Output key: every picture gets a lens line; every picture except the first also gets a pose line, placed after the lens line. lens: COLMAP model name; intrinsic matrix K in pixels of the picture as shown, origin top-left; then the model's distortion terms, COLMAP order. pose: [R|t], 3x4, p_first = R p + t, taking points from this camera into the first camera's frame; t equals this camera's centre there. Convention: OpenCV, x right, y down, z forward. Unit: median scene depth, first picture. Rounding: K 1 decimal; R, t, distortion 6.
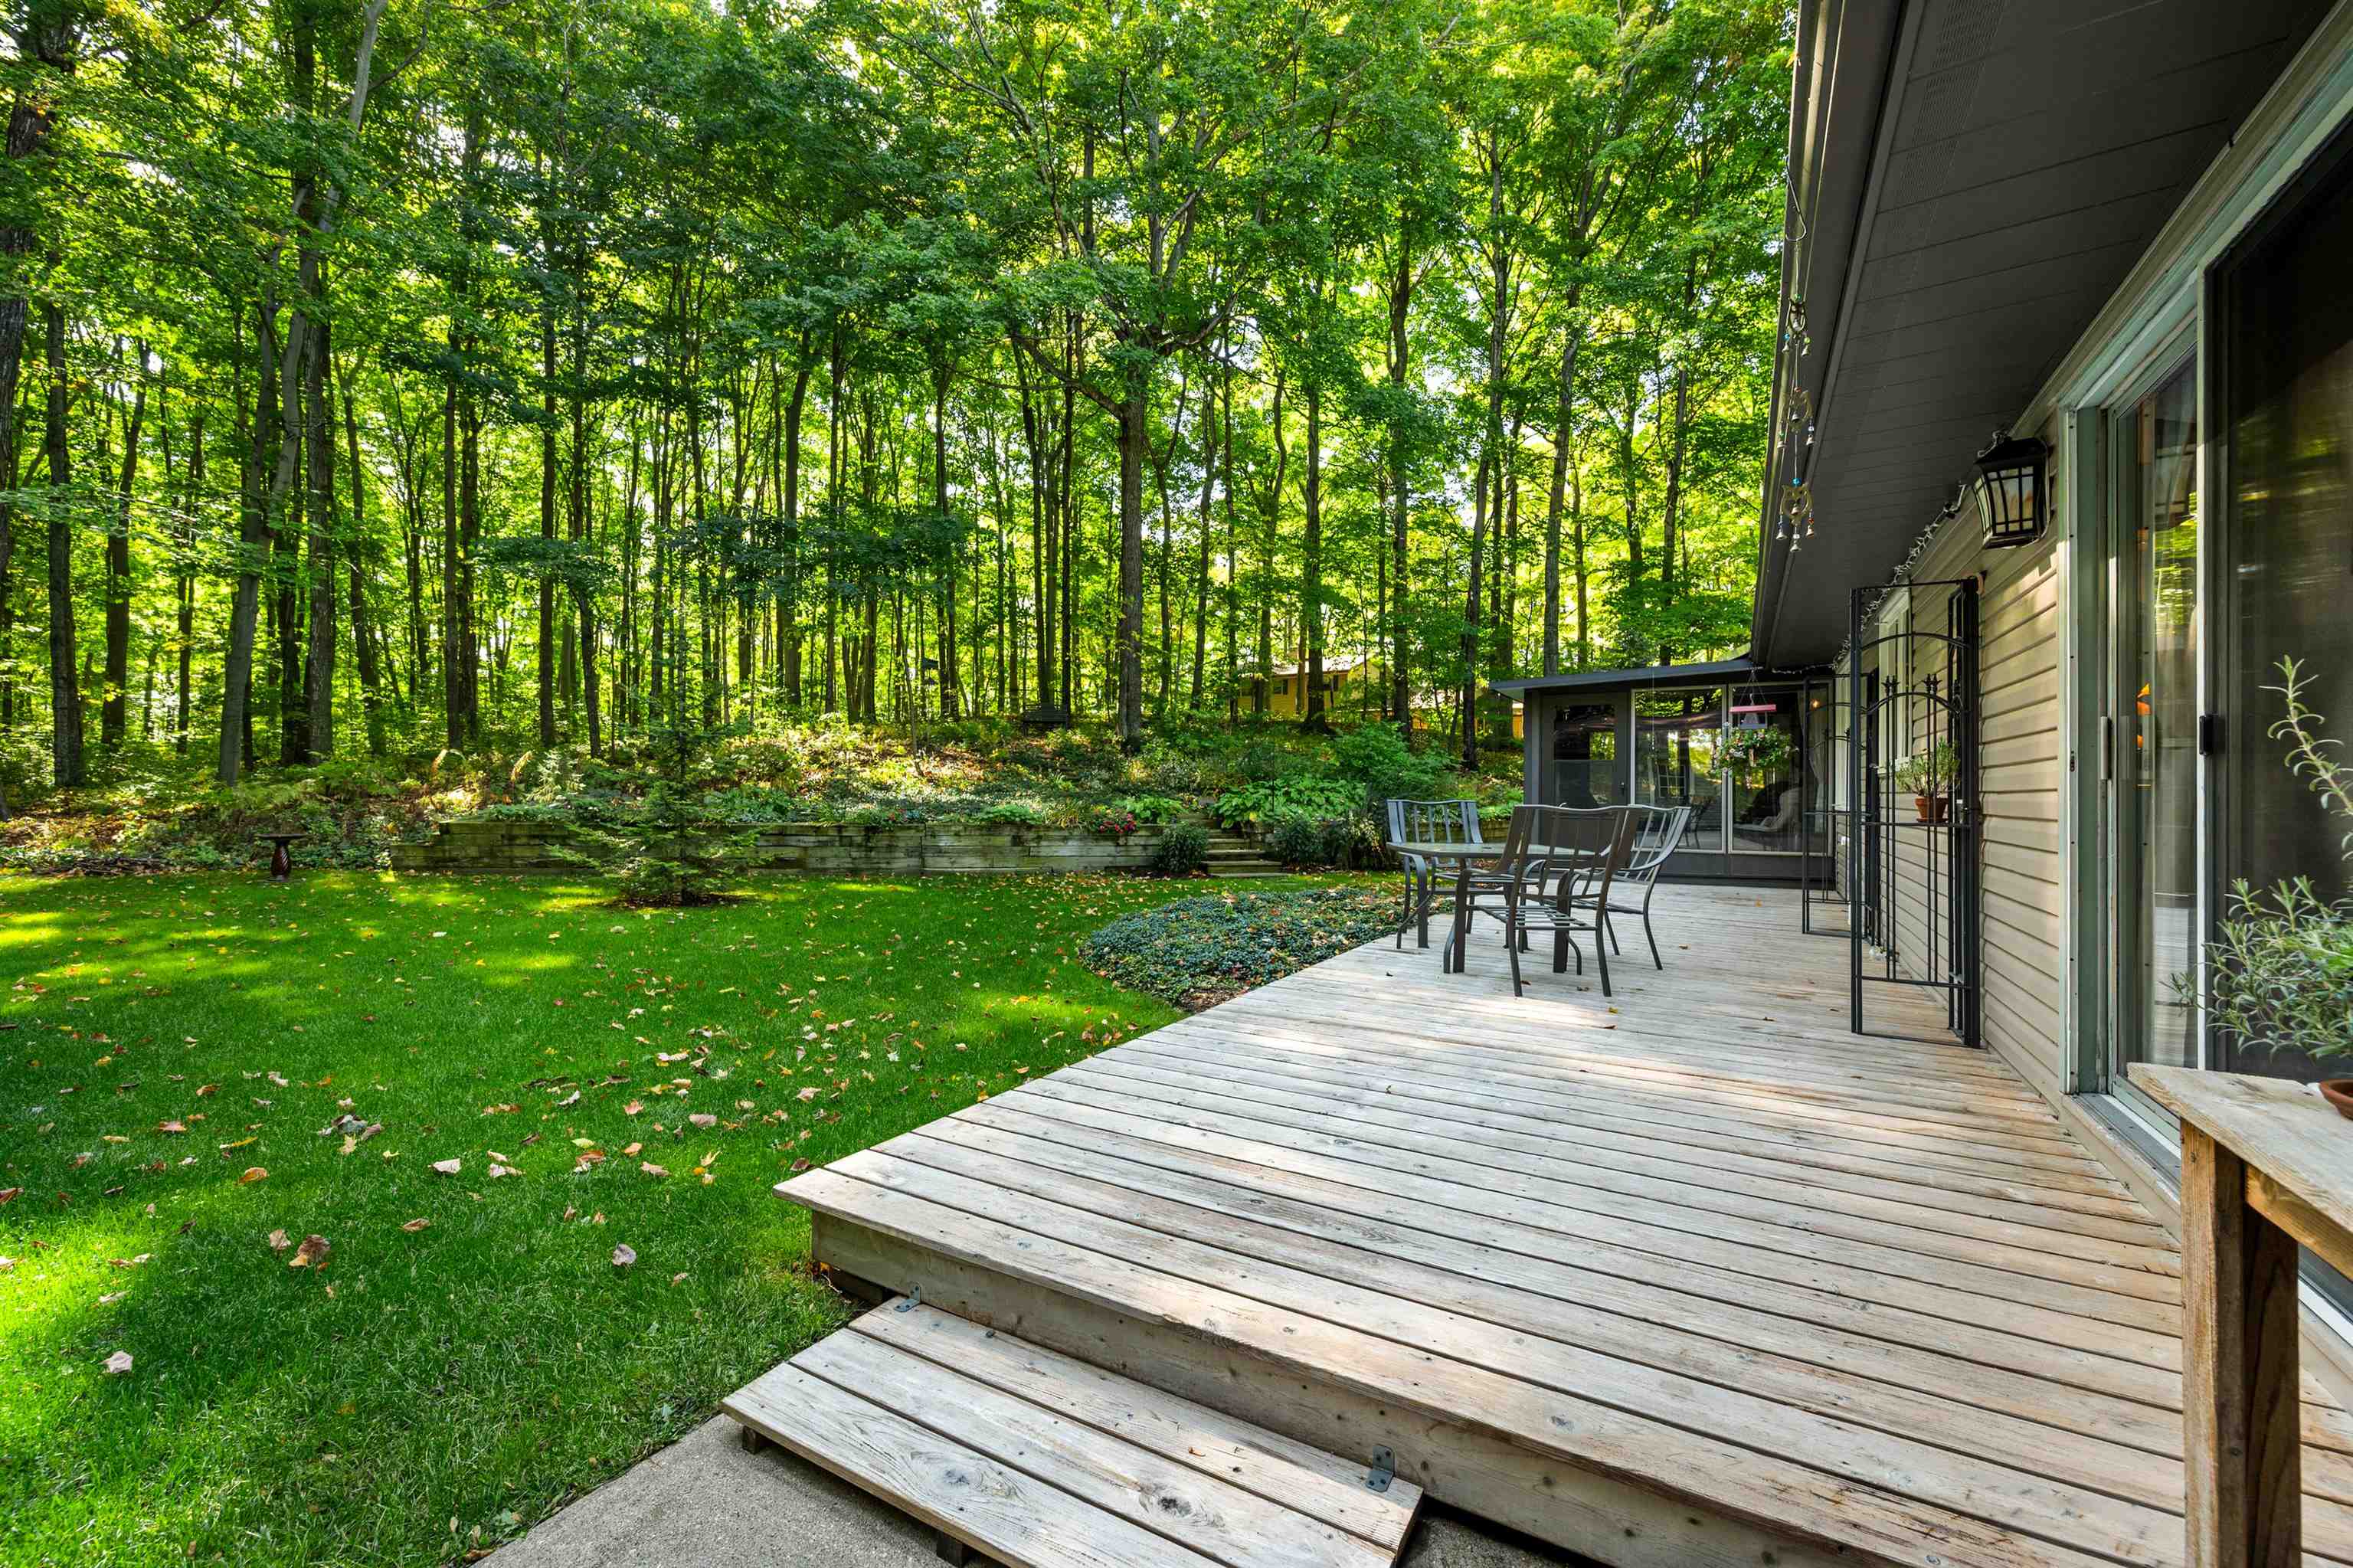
lens RADIAL K [[941.4, 0, 1176.5], [0, 941.4, 784.0], [0, 0, 1]] dist [0.001514, 0.000051]
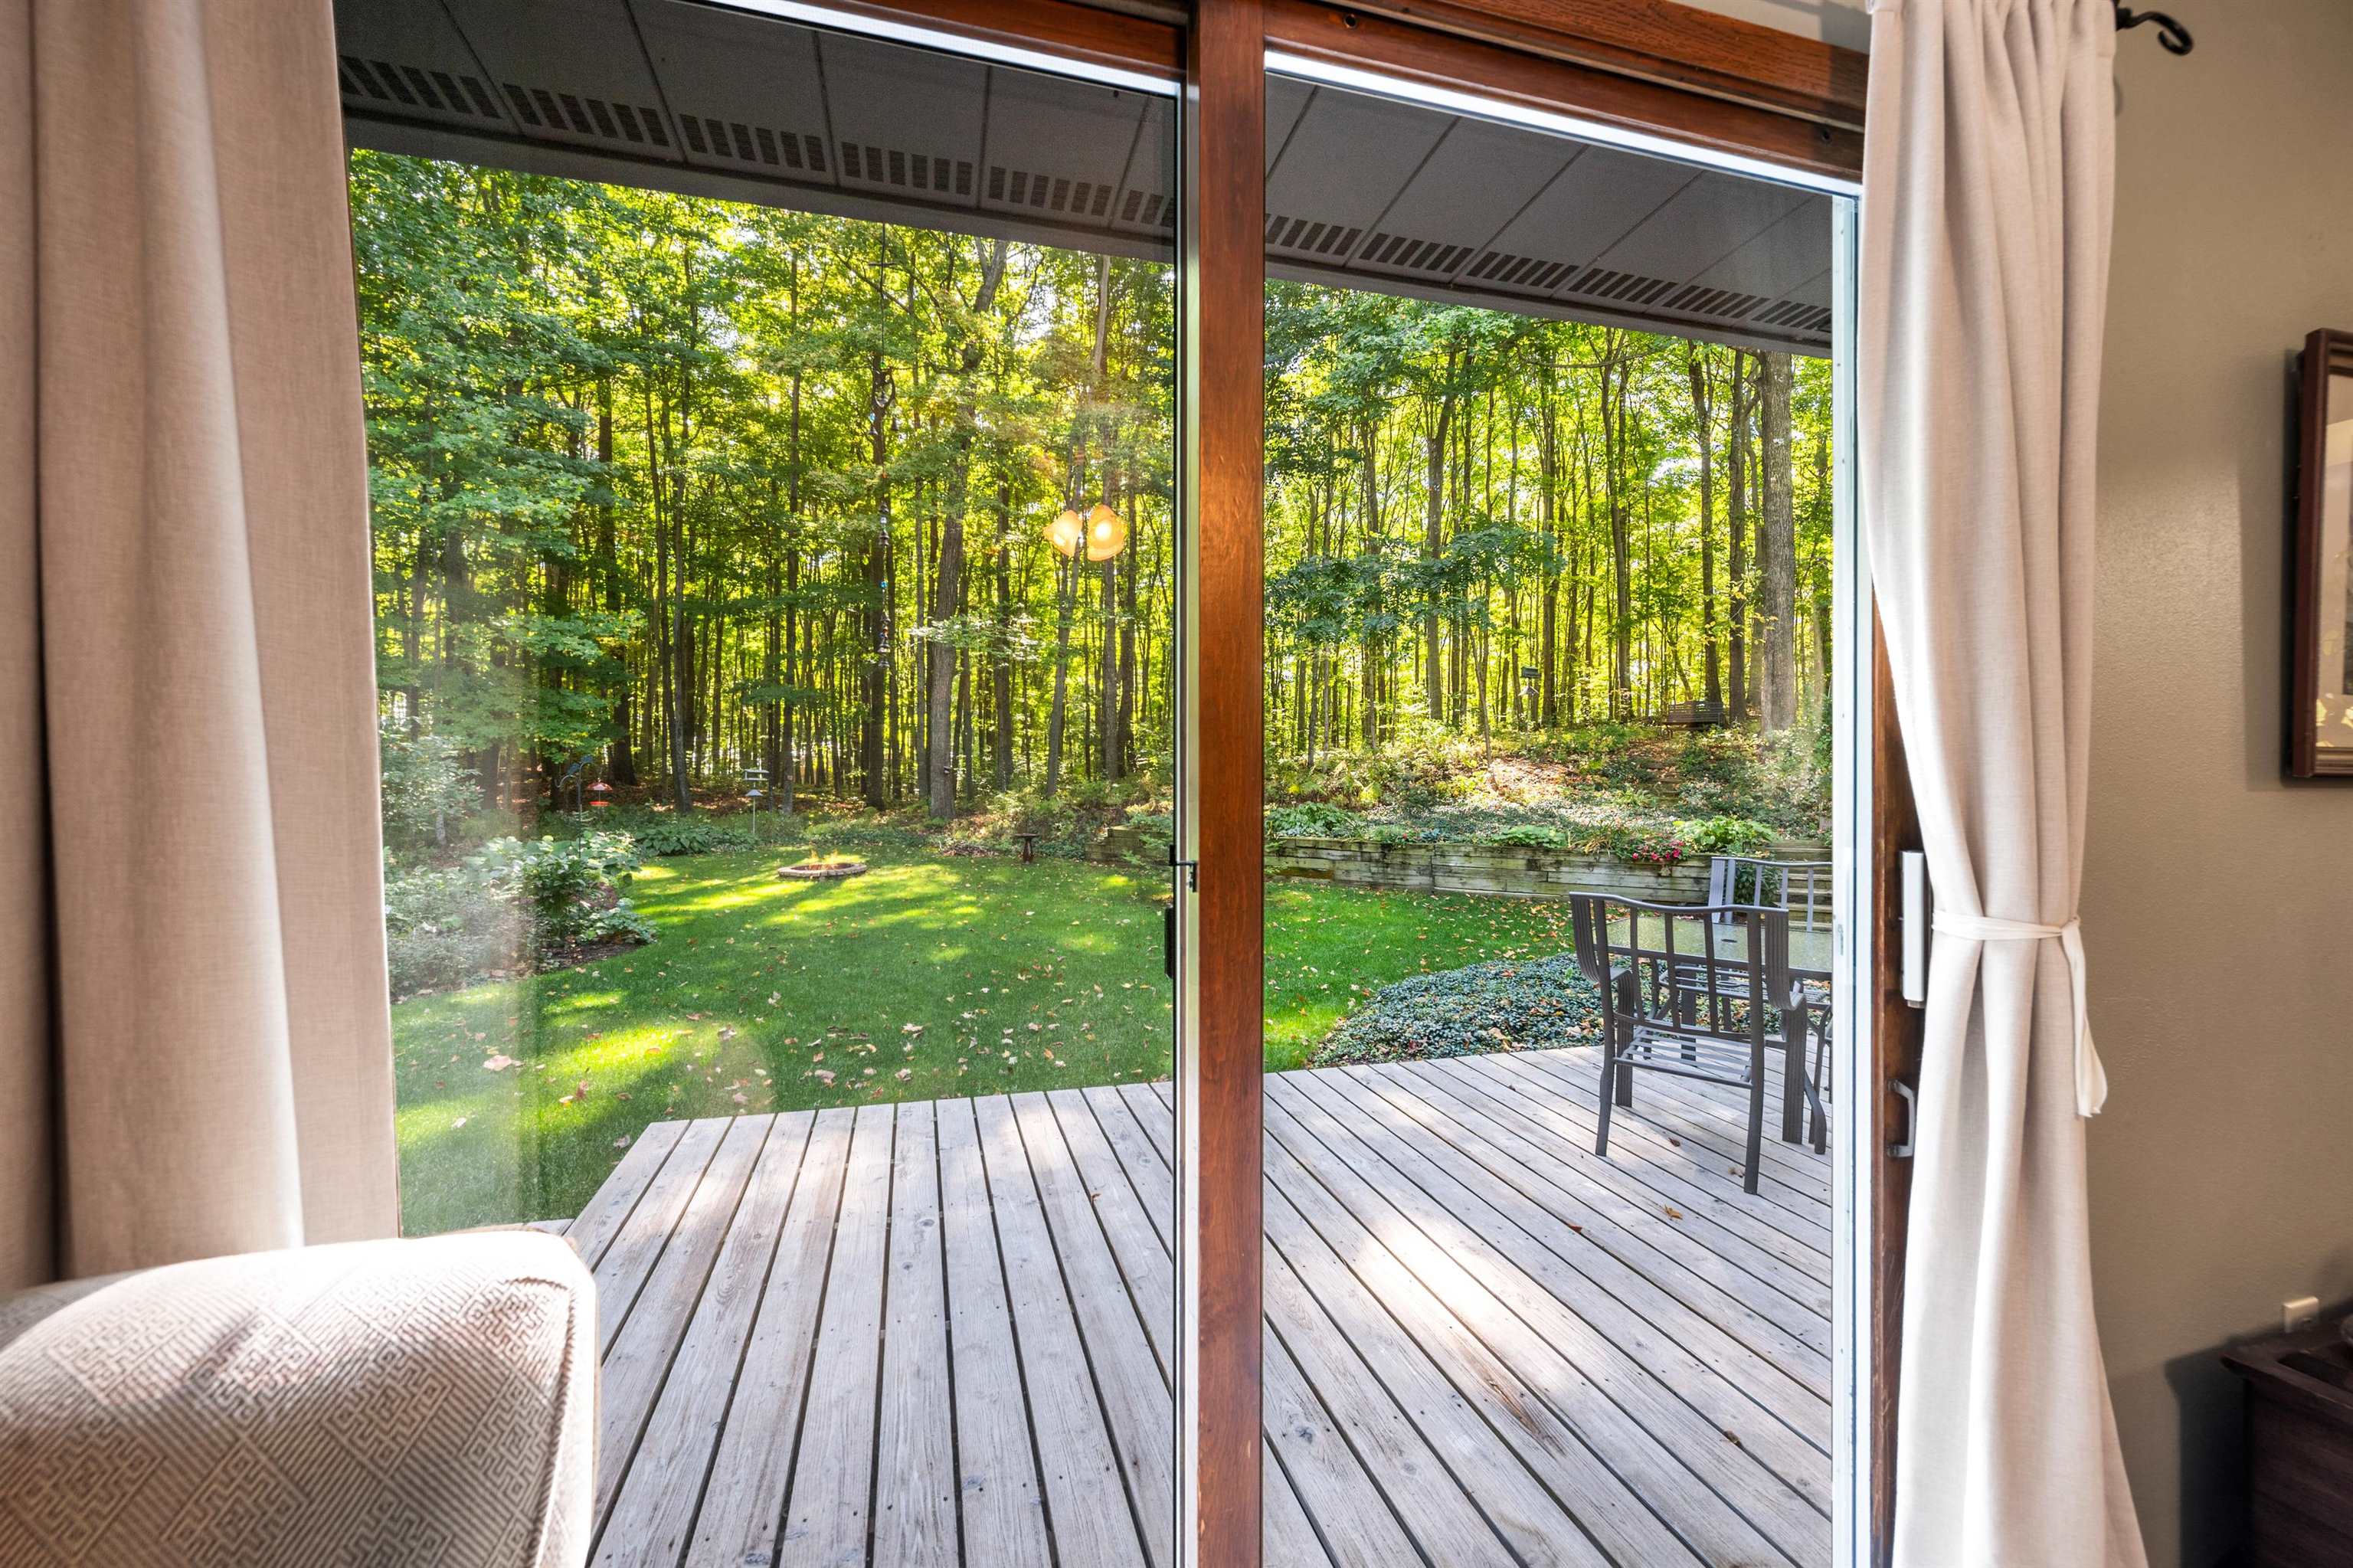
lens RADIAL K [[921.4, 0, 1176.5], [0, 921.4, 784.0], [0, 0, 1]] dist [-0.000307, -0.000070]
pose [[0.716148, -0.004118, -0.697936, 0.228984], [0.005437, 0.999985, -0.000321, -0.023258], [0.697927, -0.003565, 0.716160, 0.094212]]
